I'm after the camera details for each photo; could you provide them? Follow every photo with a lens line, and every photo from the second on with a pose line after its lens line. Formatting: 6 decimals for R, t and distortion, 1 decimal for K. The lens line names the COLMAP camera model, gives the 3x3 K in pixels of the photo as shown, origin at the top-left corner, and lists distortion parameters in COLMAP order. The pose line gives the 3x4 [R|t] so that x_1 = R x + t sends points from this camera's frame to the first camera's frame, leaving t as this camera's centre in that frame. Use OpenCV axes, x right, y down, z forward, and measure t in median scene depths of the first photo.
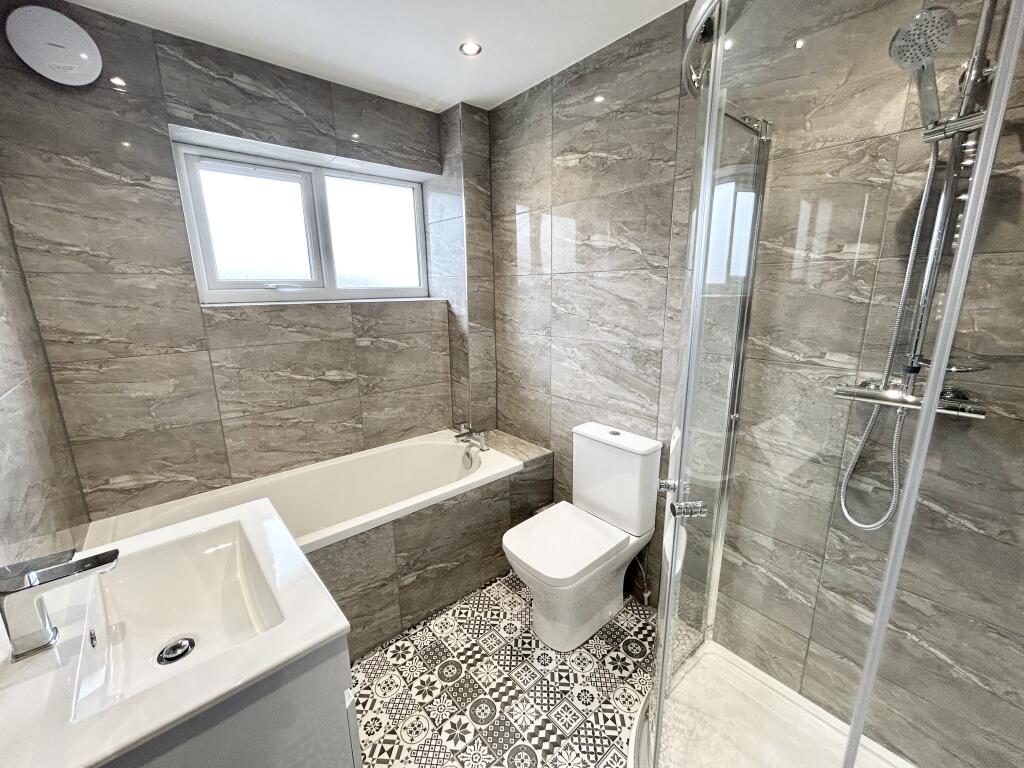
lens RADIAL K [[413.5, 0, 513.7], [0, 413.5, 383.1], [0, 0, 1]] dist [-0.000504, 0.000736]
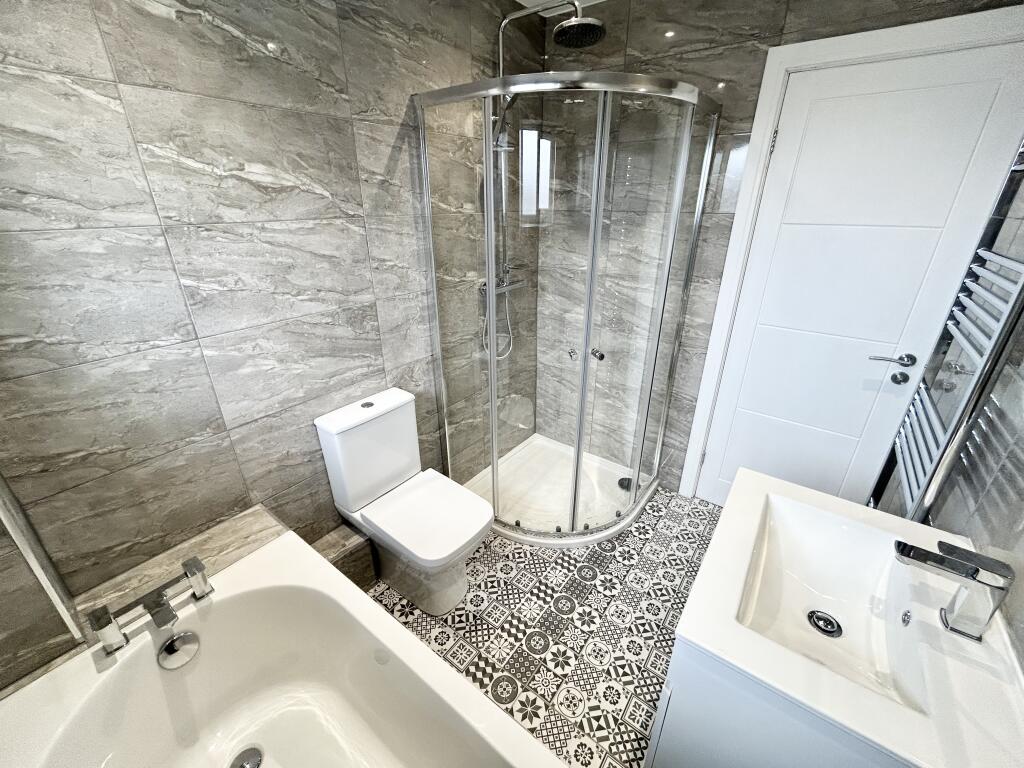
lens RADIAL K [[413.5, 0, 512.7], [0, 413.5, 382.8], [0, 0, 1]] dist [-0.000504, 0.000736]
pose [[-0.206383, -0.383034, 0.900384, -0.693867], [0.226594, 0.876470, 0.424800, -0.262589], [-0.951872, 0.291693, -0.094095, 0.847673]]
